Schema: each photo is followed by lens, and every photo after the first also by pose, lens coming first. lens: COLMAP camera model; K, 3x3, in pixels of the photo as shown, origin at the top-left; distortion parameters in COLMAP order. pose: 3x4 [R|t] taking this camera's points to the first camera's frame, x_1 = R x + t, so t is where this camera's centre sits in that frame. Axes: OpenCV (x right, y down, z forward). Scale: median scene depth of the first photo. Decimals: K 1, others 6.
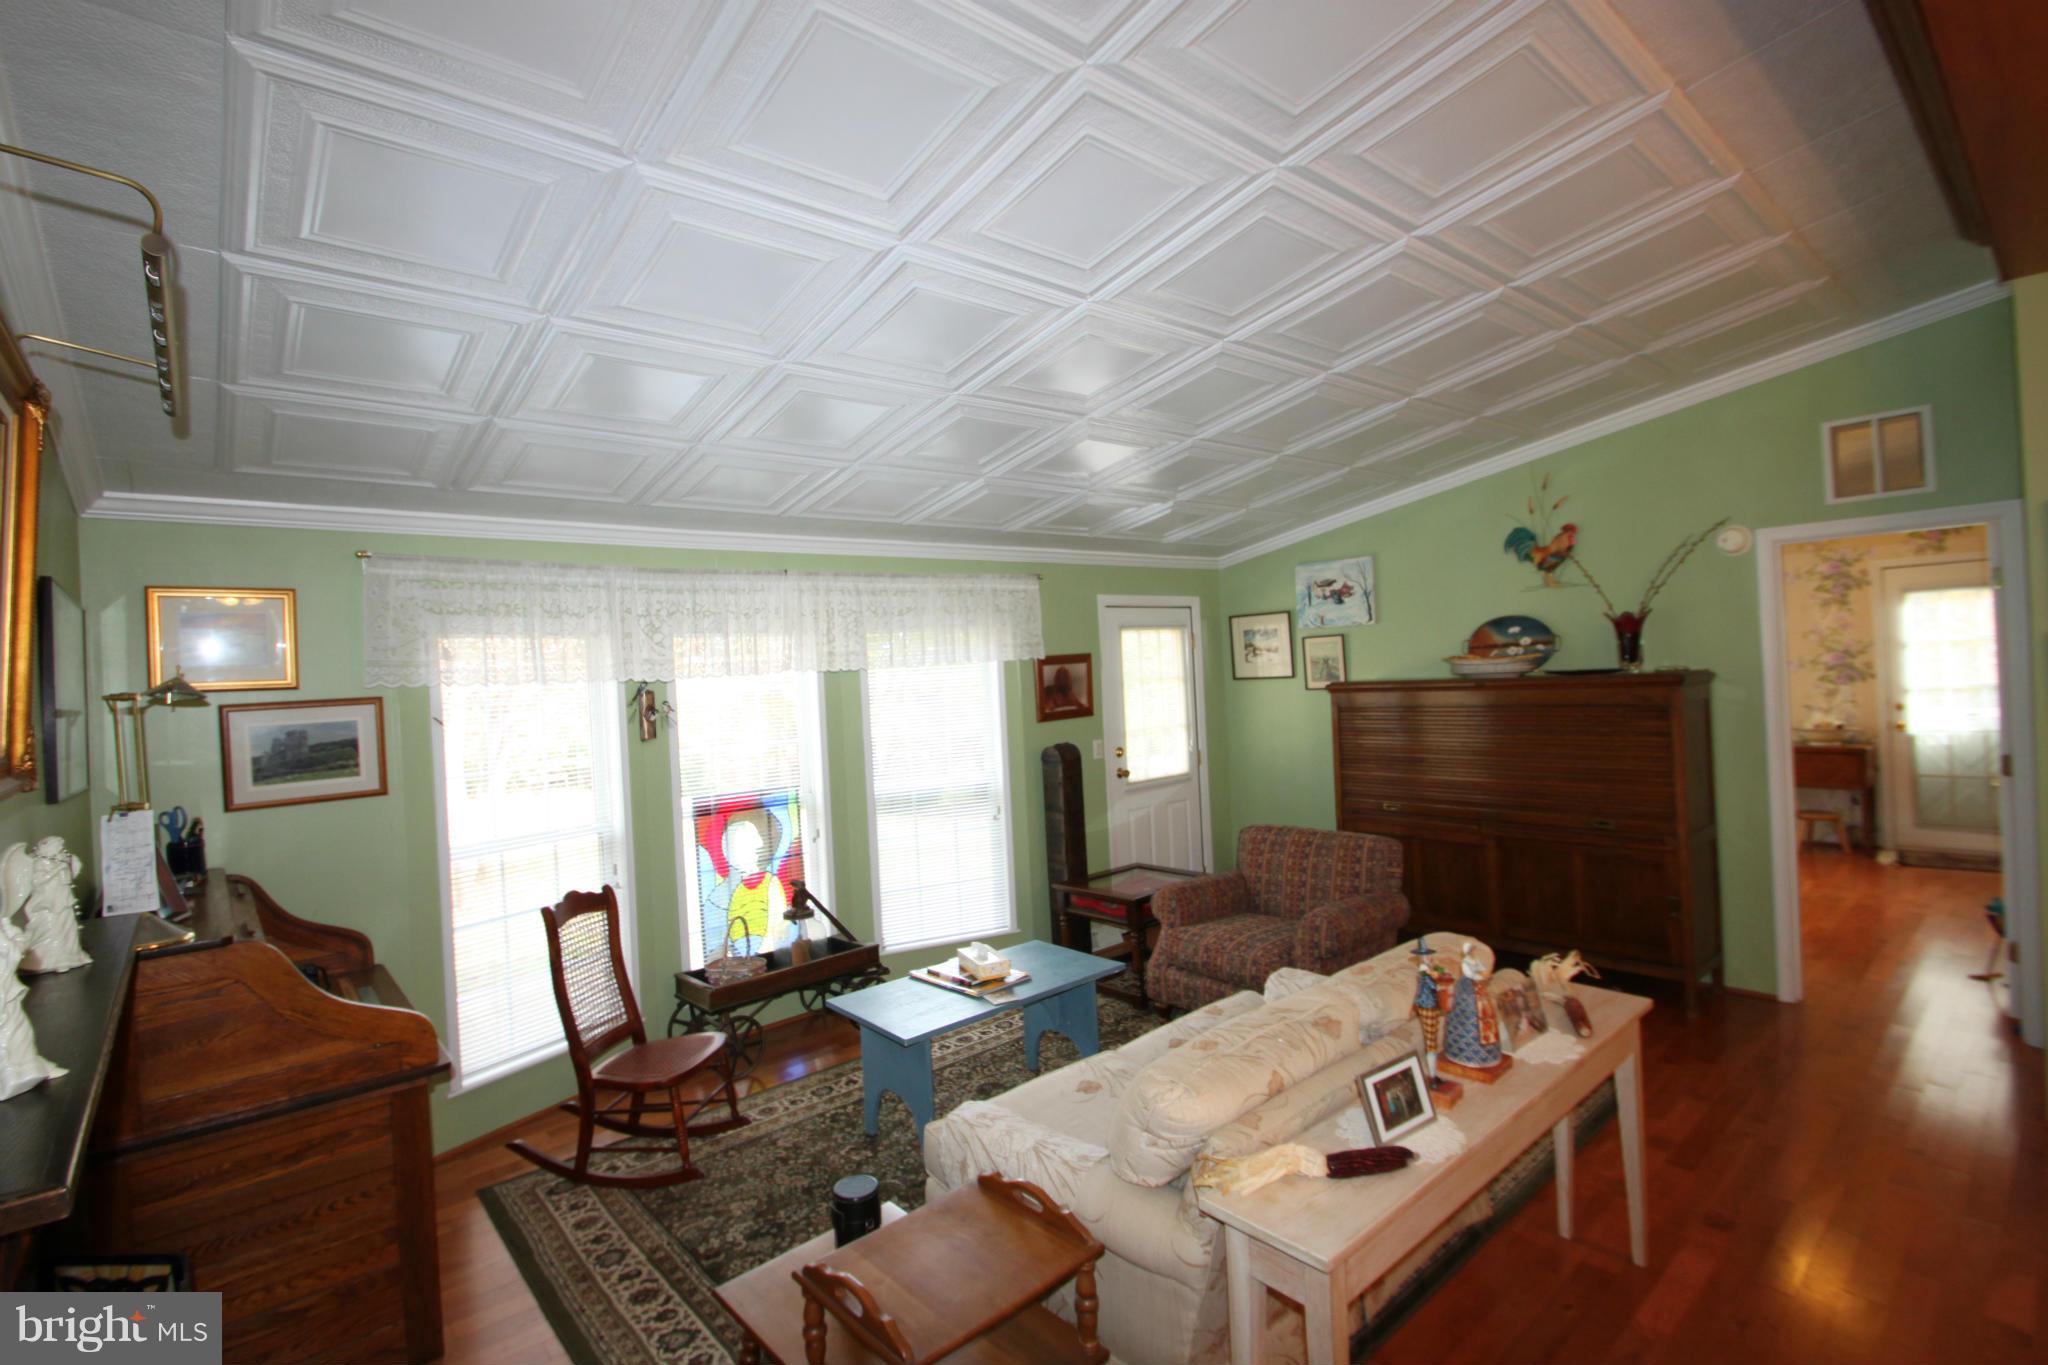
lens RADIAL K [[934.0, 0, 1004.8], [0, 934.0, 672.6], [0, 0, 1]] dist [0.002324, -0.014760]
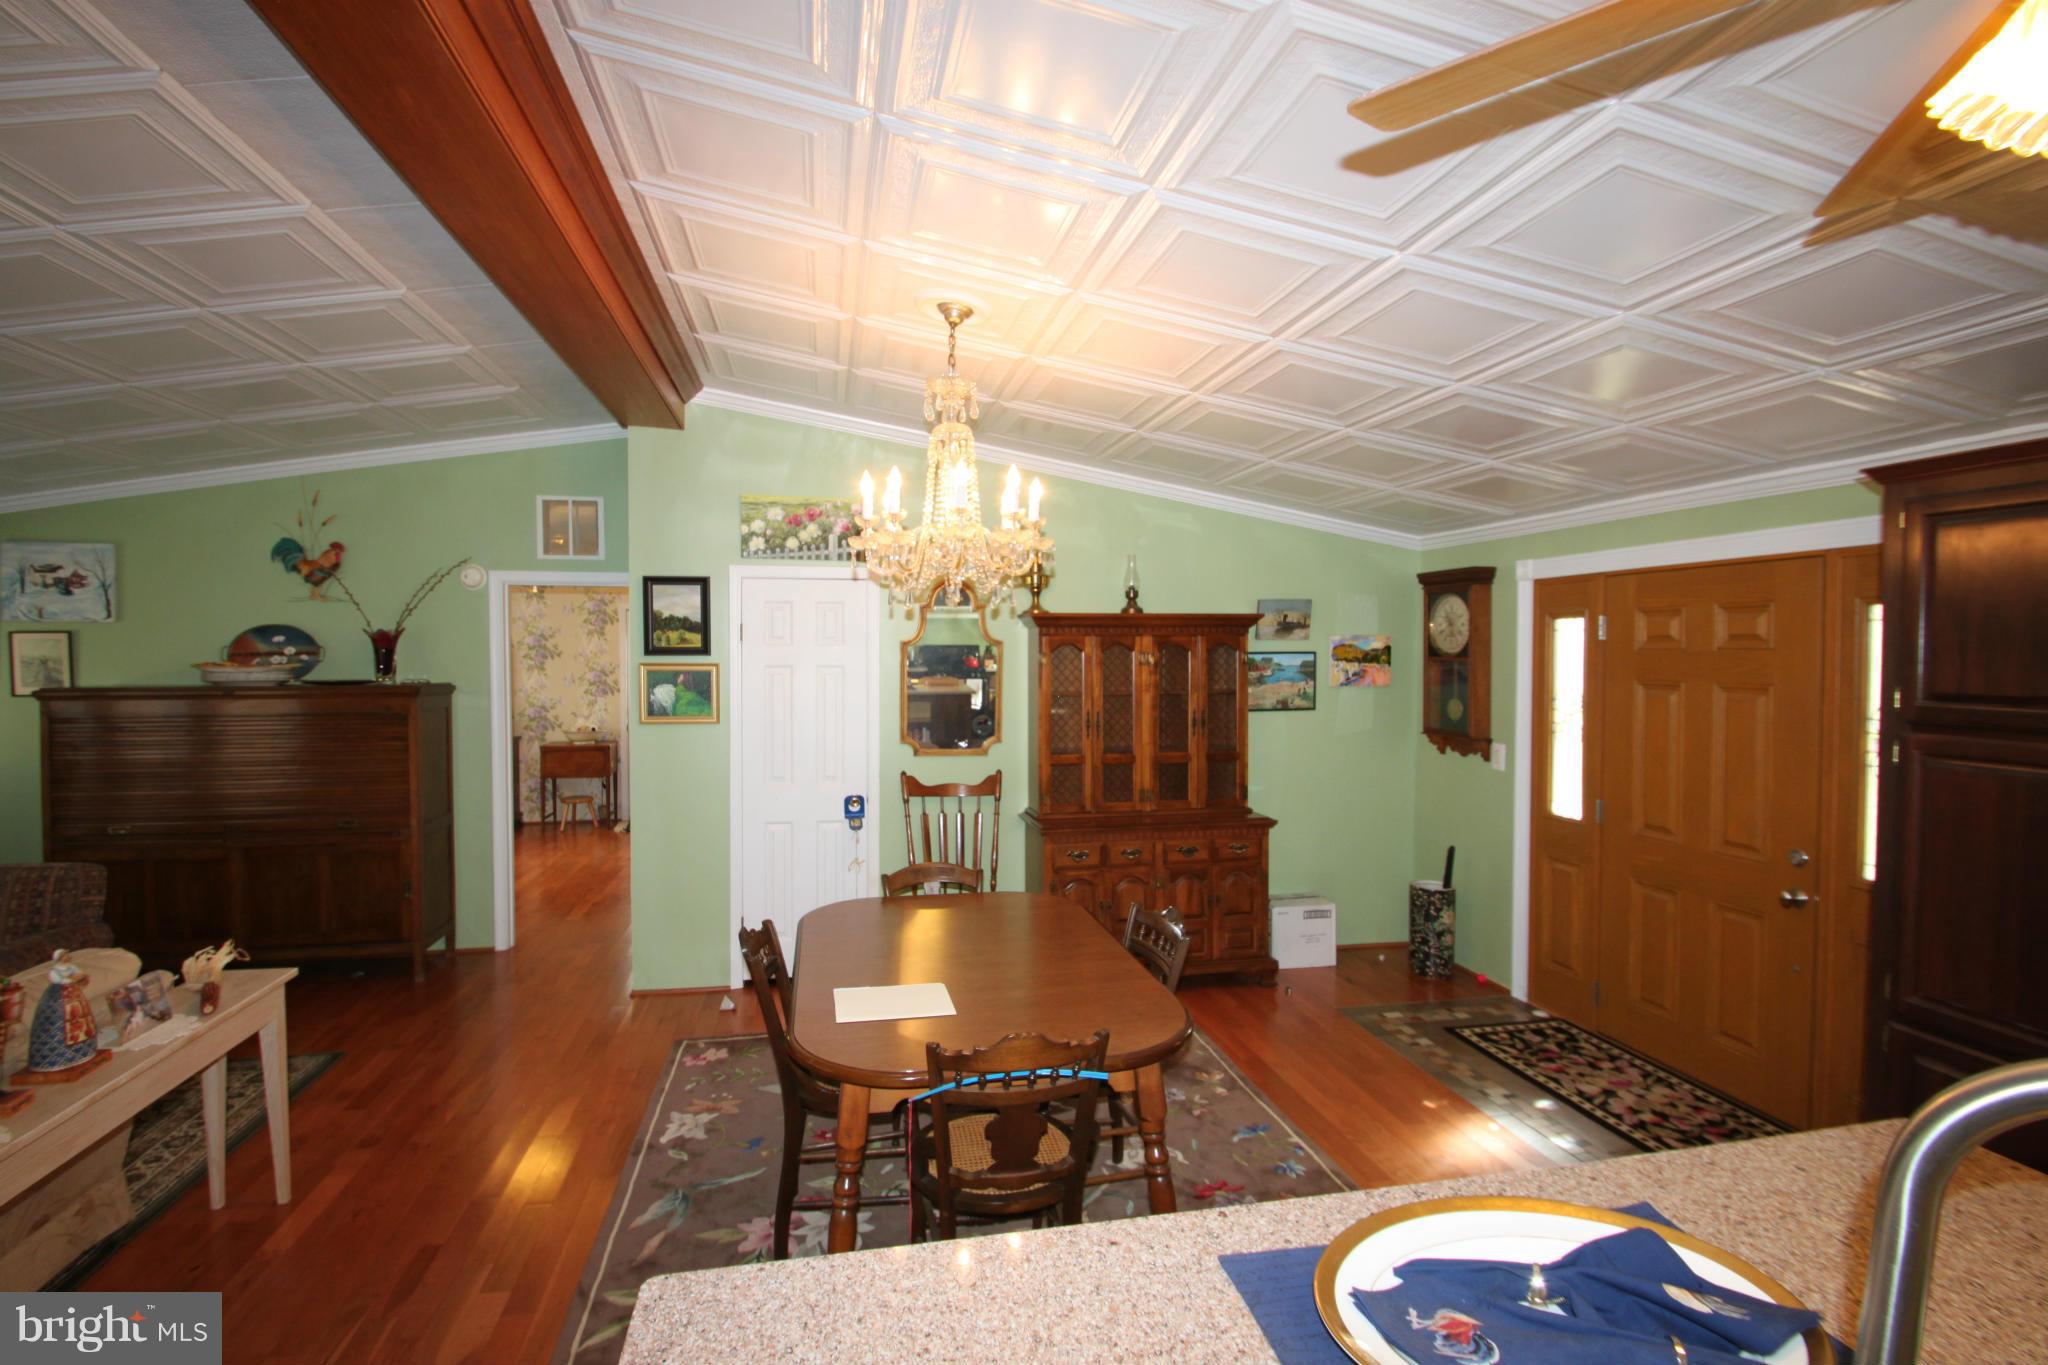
lens RADIAL K [[934.0, 0, 1004.8], [0, 934.0, 672.6], [0, 0, 1]] dist [0.002324, -0.014760]
pose [[0.483483, 0.031860, 0.874774, 0.052392], [-0.023560, 0.999449, -0.023379, -0.004943], [-0.875037, -0.009307, 0.483967, -0.172511]]
